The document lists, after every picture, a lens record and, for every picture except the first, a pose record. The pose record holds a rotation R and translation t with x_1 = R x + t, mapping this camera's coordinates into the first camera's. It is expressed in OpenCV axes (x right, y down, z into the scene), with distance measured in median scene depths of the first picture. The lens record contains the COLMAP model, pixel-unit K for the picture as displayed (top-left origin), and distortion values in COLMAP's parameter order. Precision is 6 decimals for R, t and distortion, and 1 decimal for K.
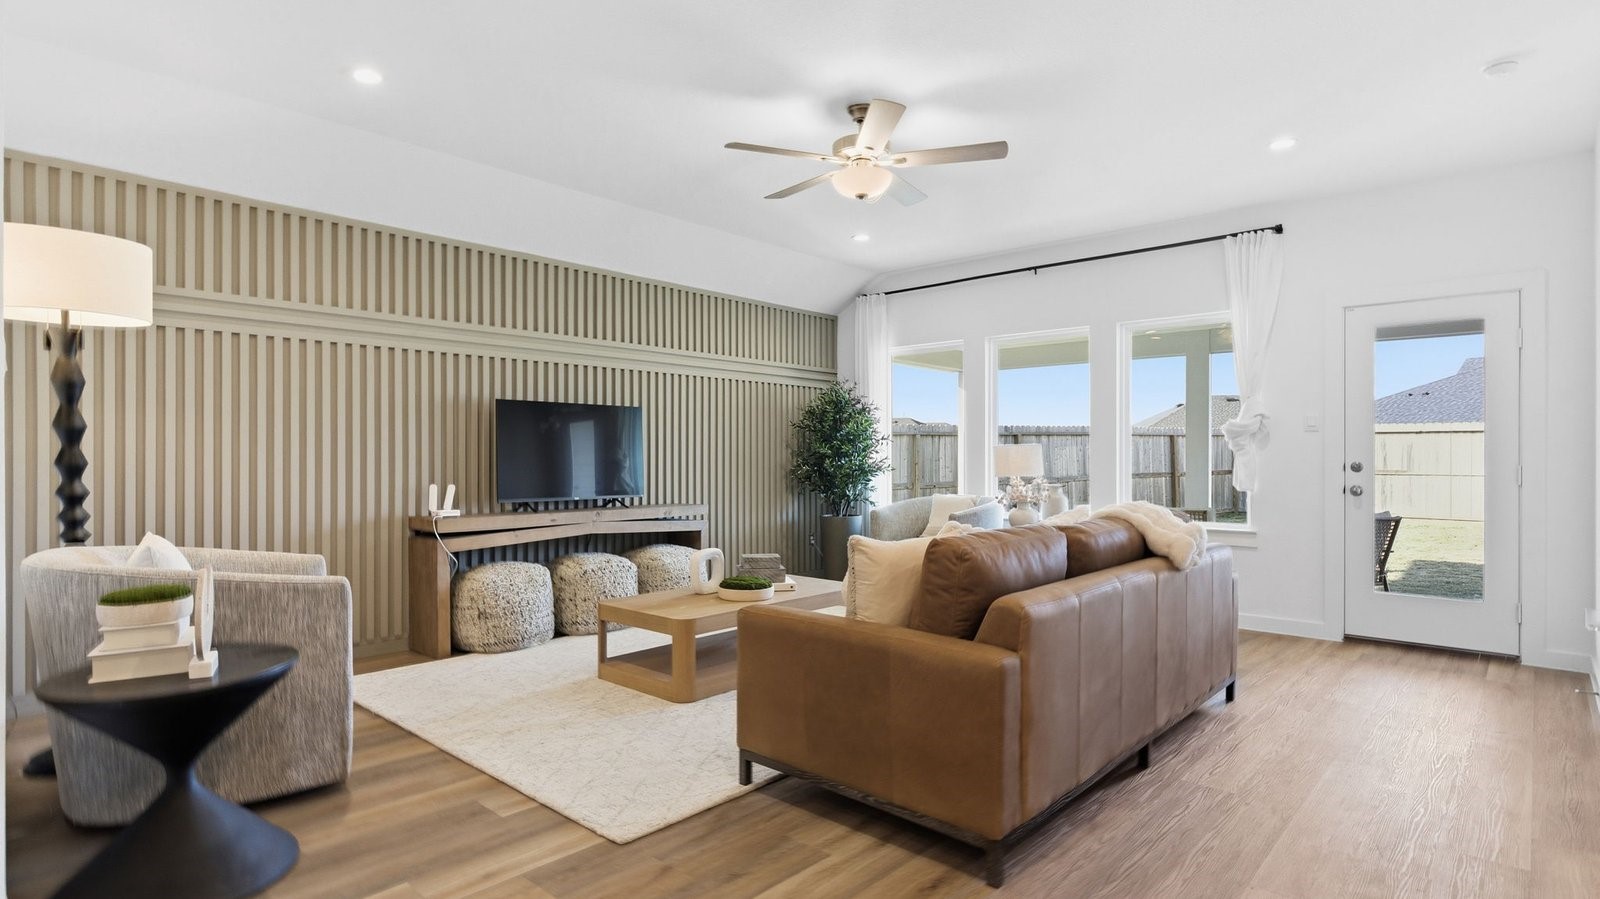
lens RADIAL K [[810.3, 0, 802.7], [0, 810.3, 455.1], [0, 0, 1]] dist [0.001606, -0.000074]
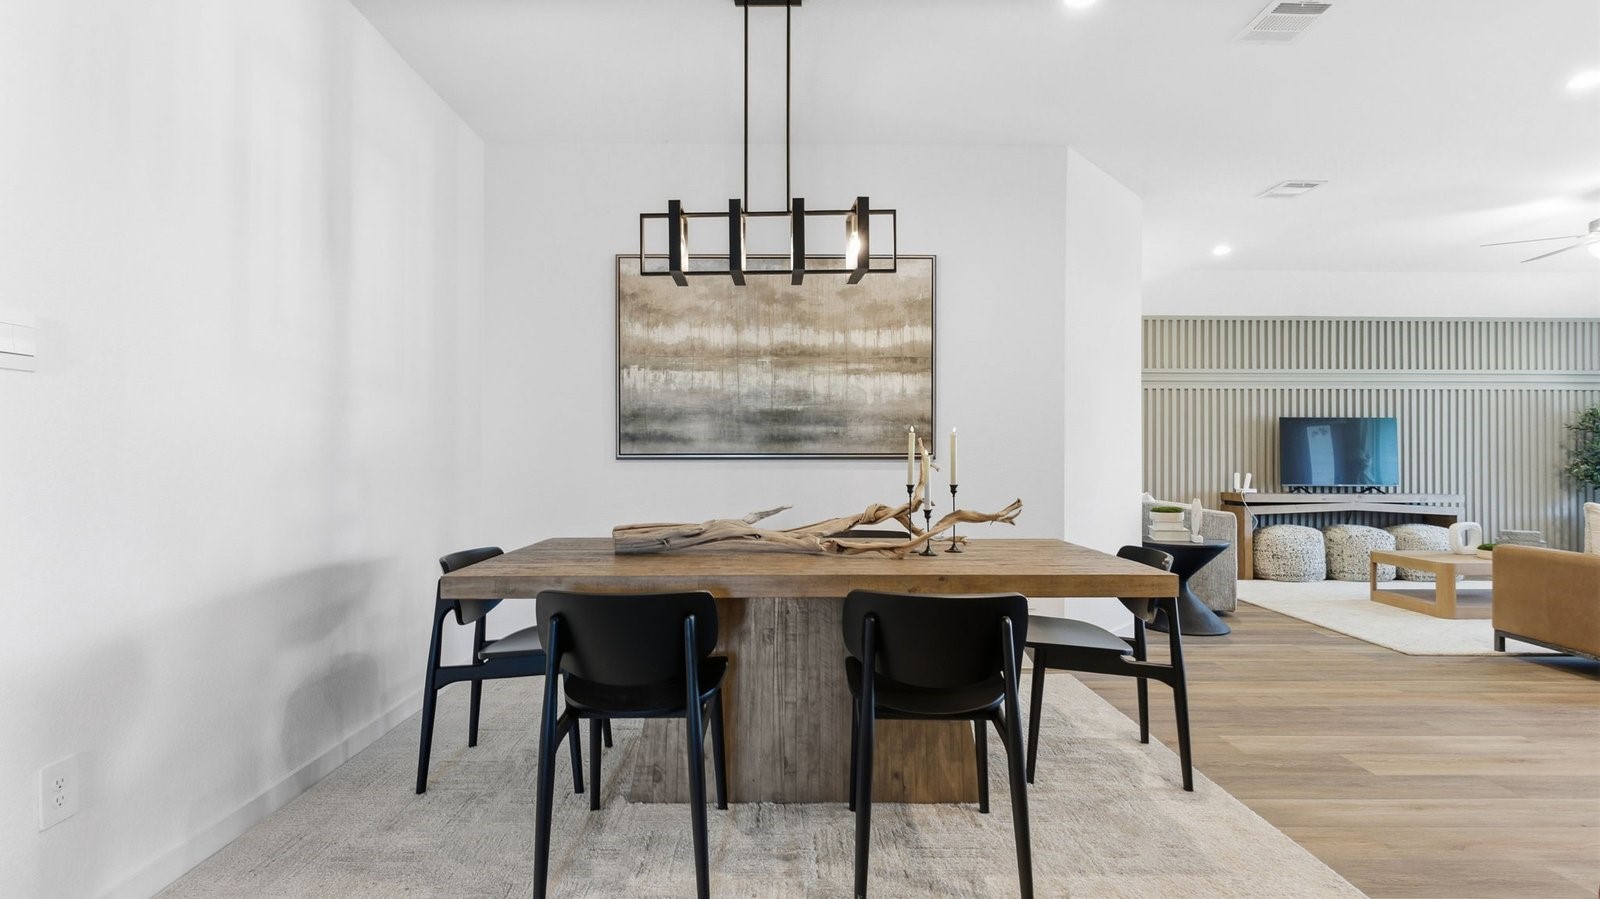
lens RADIAL K [[772.8, 0, 807.2], [0, 772.8, 449.1], [0, 0, 1]] dist [0.018792, 0.002772]
pose [[0.691971, 0.000026, -0.721925, 0.062873], [-0.000969, 0.999999, -0.000893, -0.007901], [0.721924, 0.001317, 0.691971, -0.648614]]
